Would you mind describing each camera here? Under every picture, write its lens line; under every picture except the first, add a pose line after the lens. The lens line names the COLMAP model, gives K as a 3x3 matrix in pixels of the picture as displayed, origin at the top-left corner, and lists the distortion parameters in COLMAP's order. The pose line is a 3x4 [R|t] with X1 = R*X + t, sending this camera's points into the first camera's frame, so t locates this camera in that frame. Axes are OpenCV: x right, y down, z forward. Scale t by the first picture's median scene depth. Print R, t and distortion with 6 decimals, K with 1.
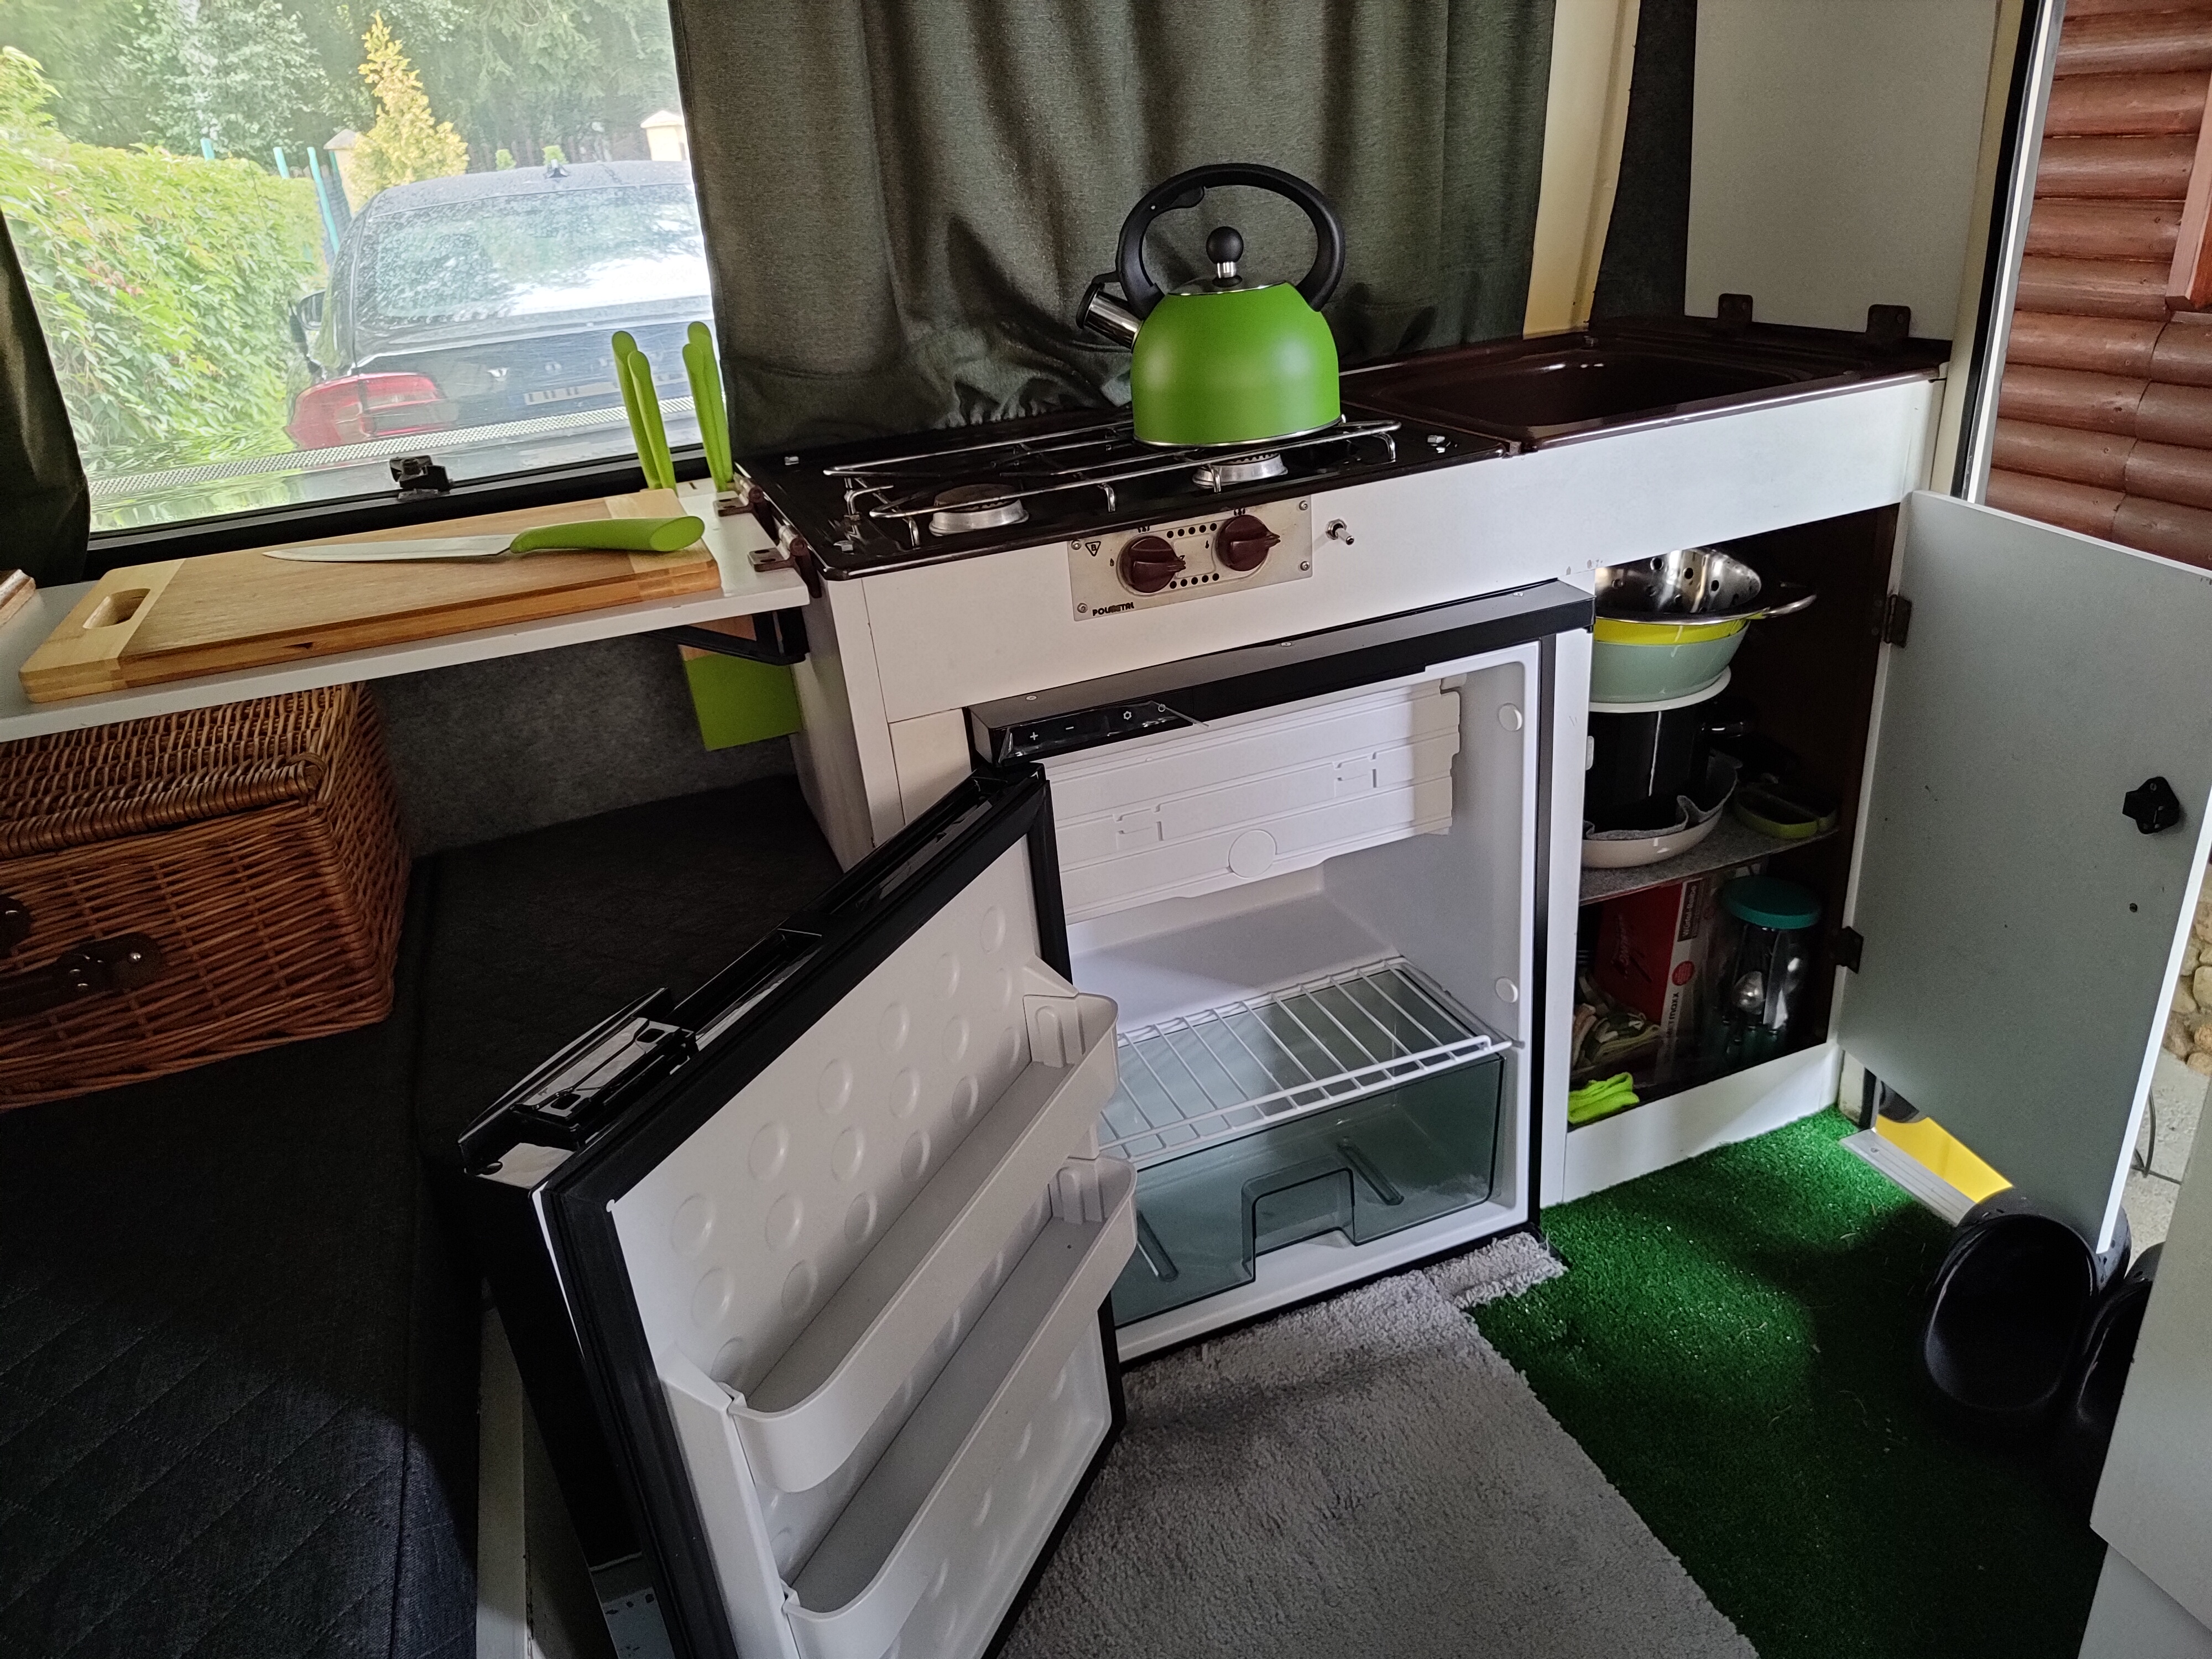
lens RADIAL K [[1491.6, 0, 1106.0], [0, 1491.6, 829.5], [0, 0, 1]] dist [0.003555, 0.002497]
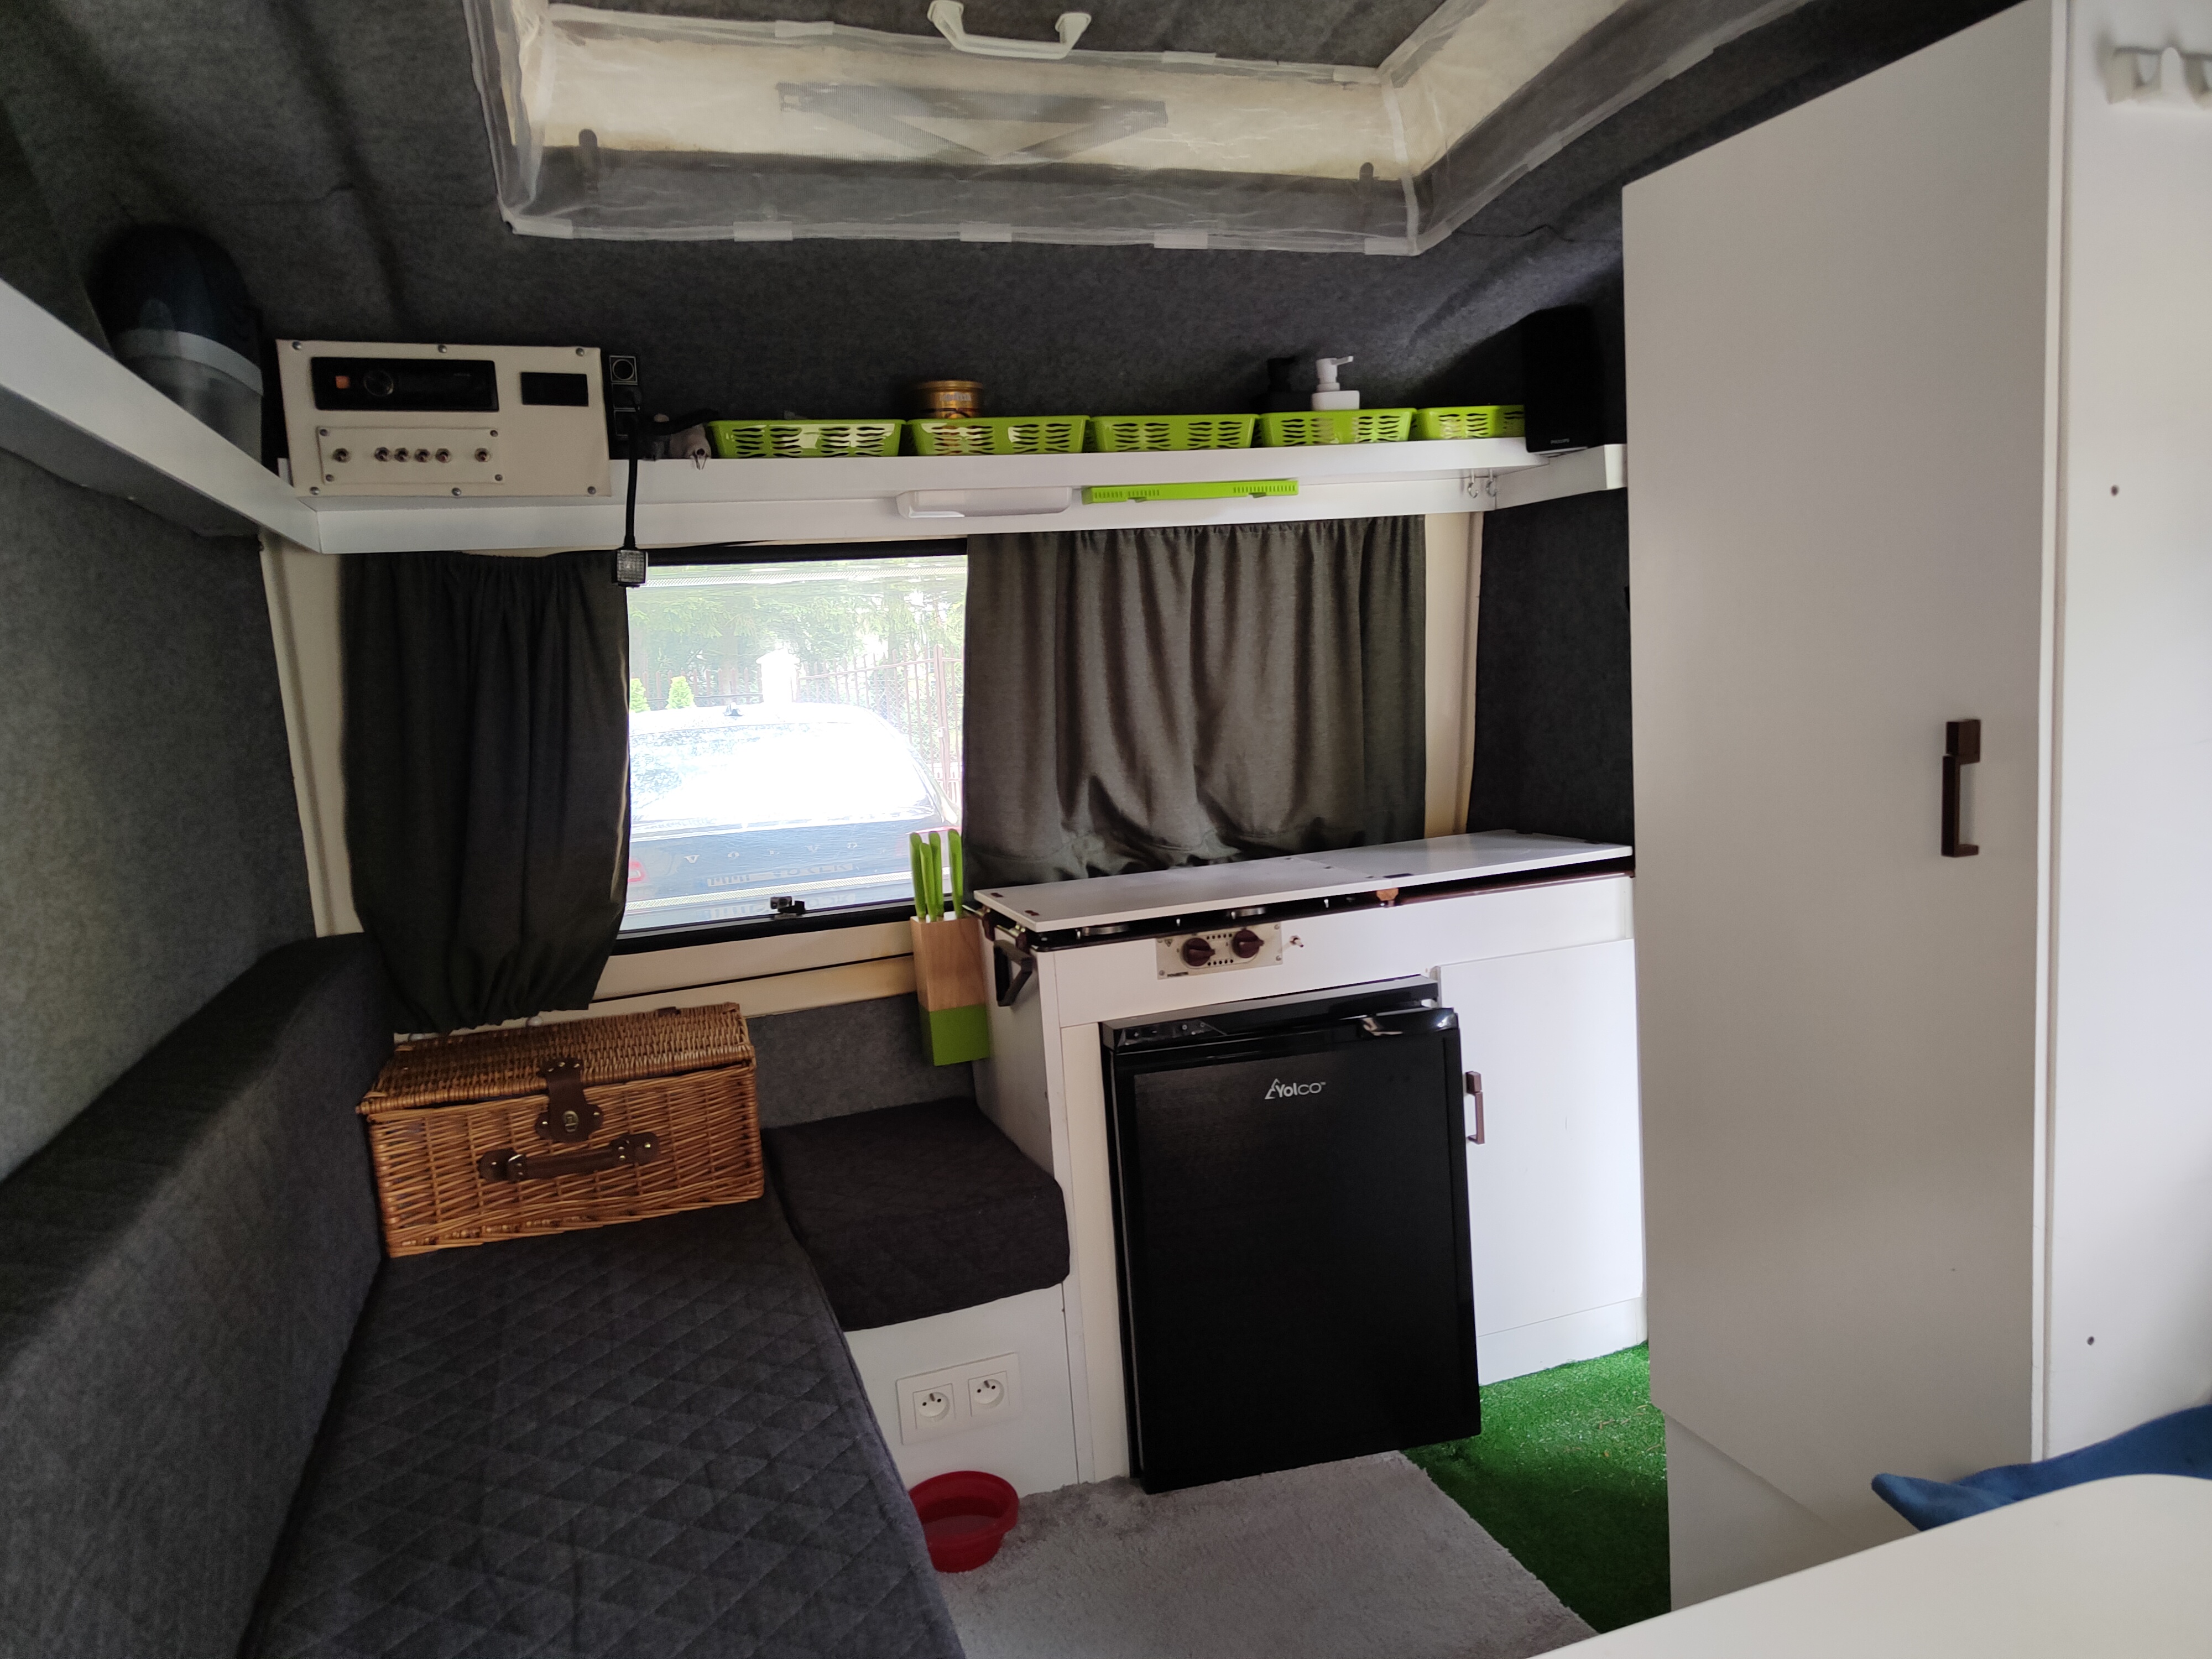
lens RADIAL K [[1532.2, 0, 1108.3], [0, 1532.2, 865.7], [0, 0, 1]] dist [-0.013362, 0.008407]
pose [[0.999289, 0.025281, -0.027966, -0.032011], [-0.032527, 0.953200, -0.300584, 0.305866], [0.019058, 0.301280, 0.953345, -0.904110]]
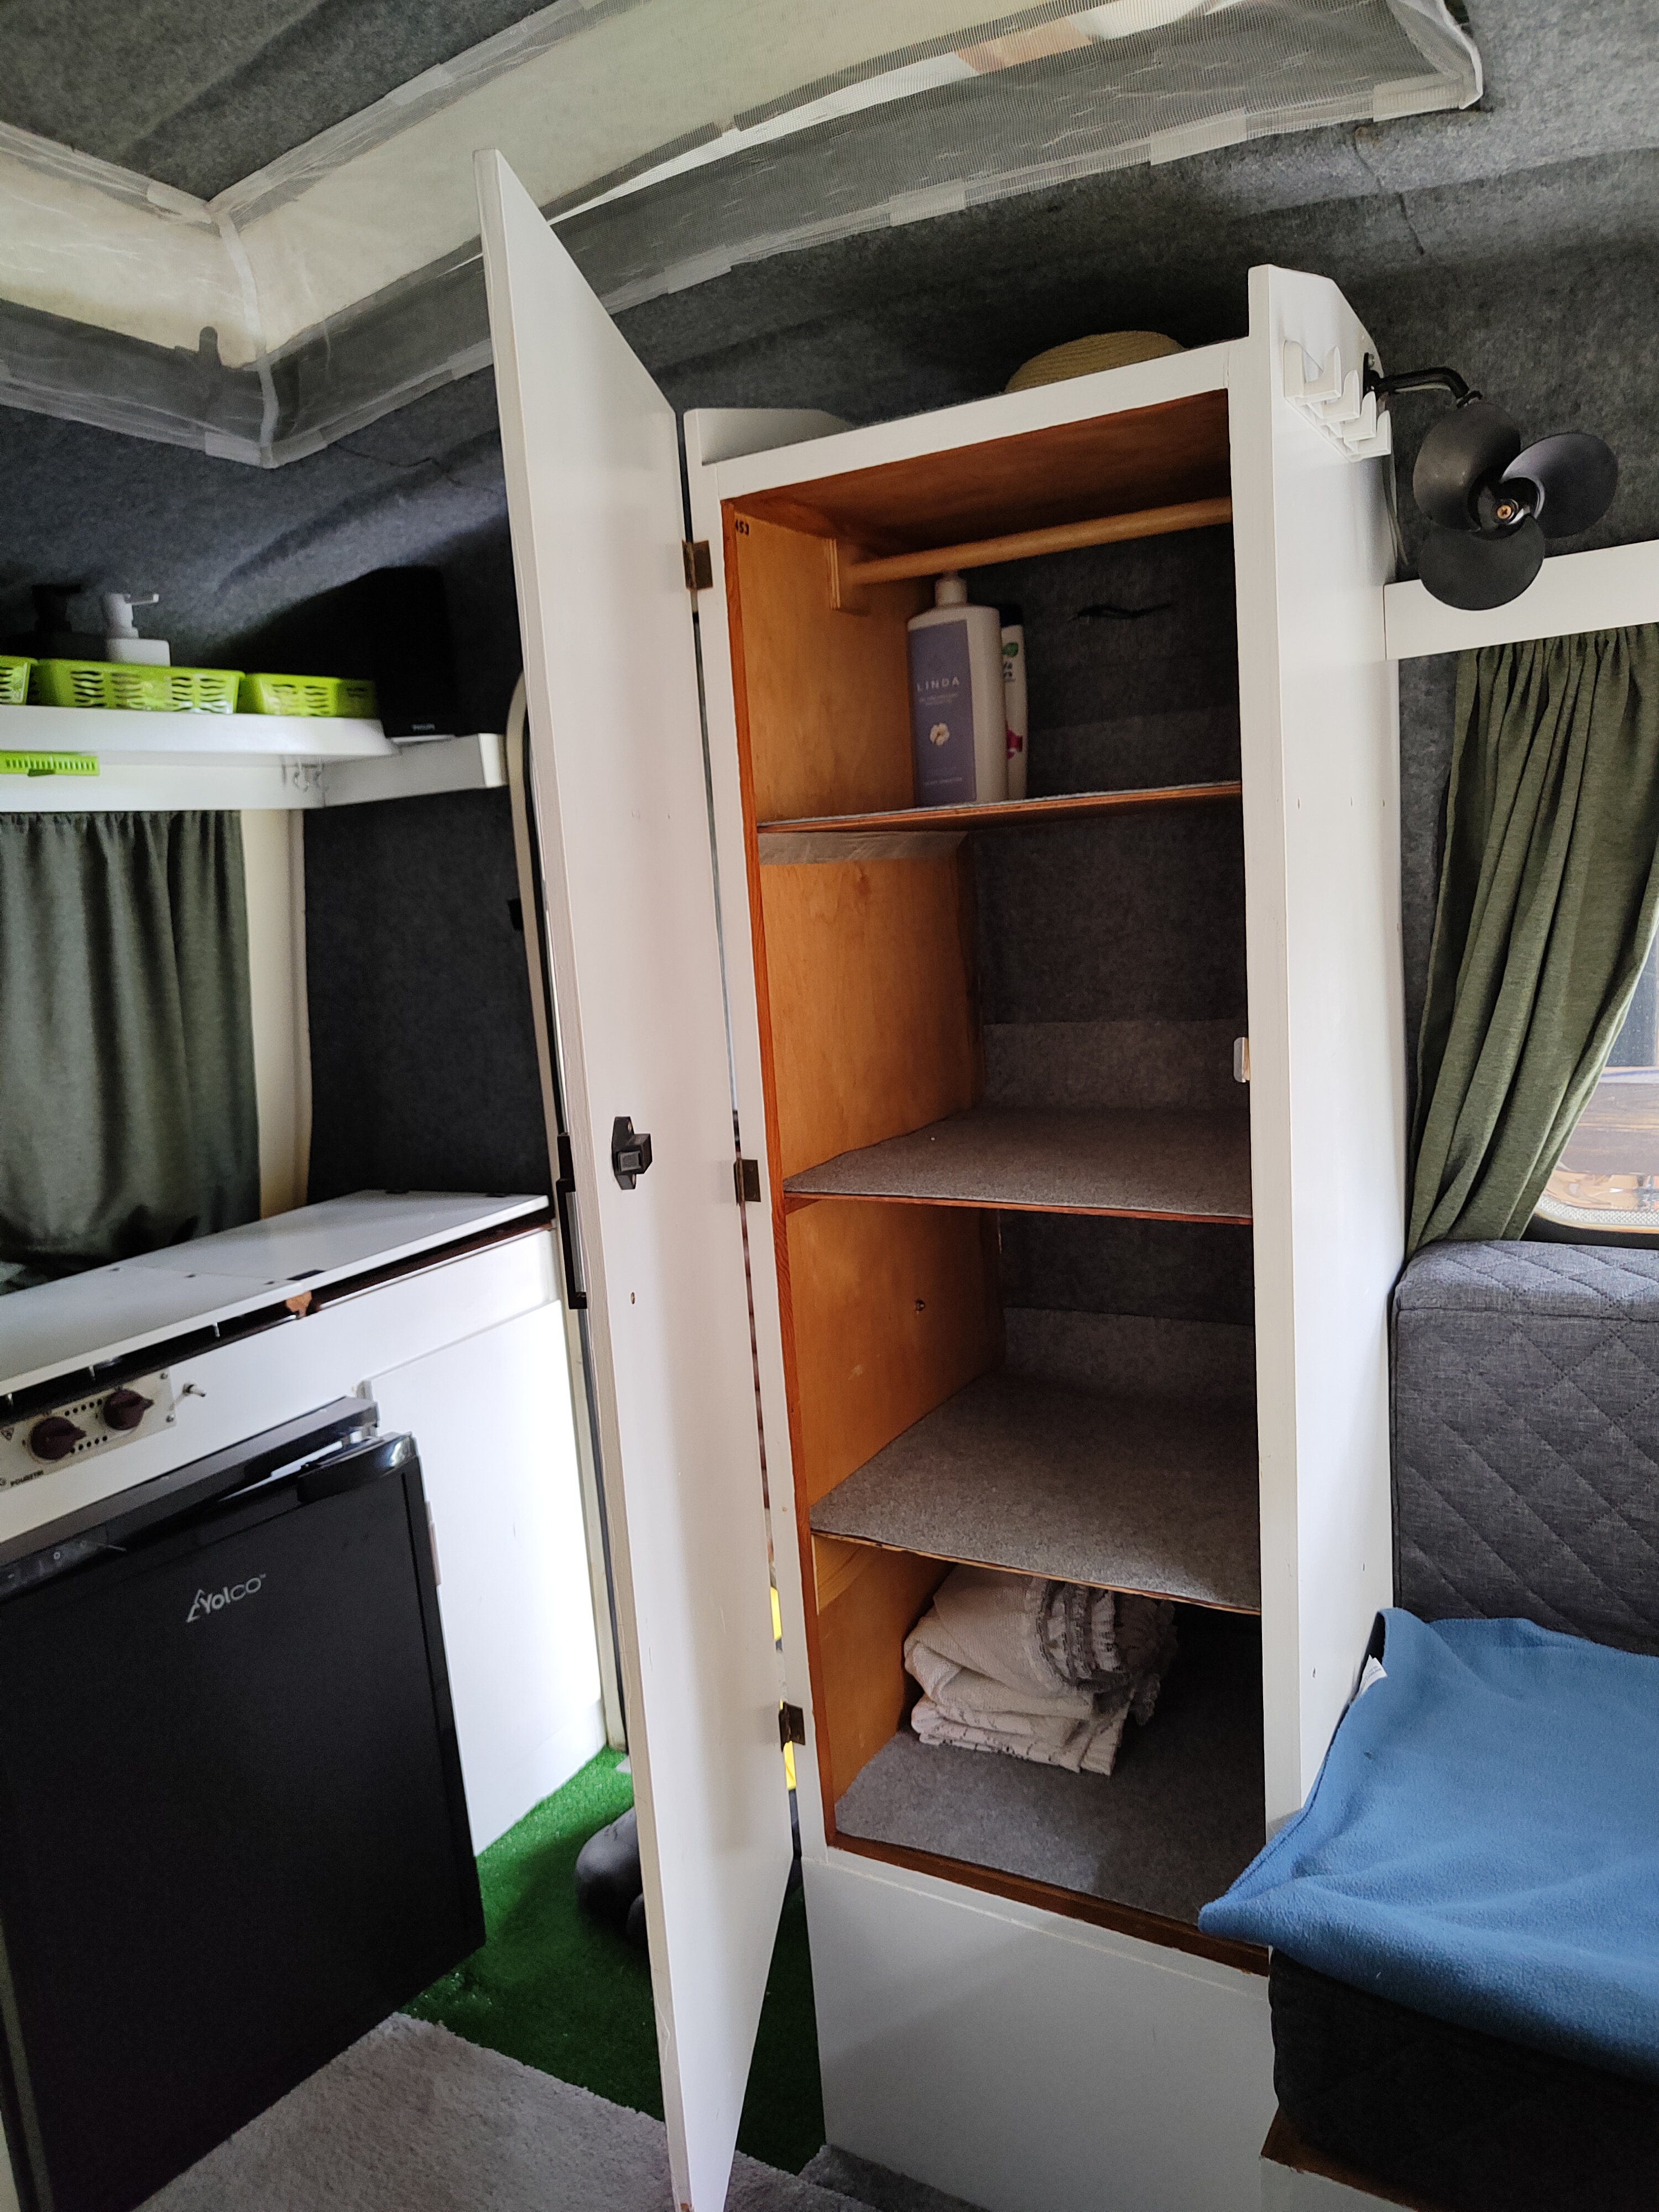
lens RADIAL K [[1532.2, 0, 823.5], [0, 1532.2, 1129.4], [0, 0, 1]] dist [-0.013362, 0.008407]
pose [[0.777877, -0.073081, 0.624152, -0.254439], [0.277674, 0.930968, -0.237058, 0.074657], [-0.563741, 0.357713, 0.744471, -0.472015]]
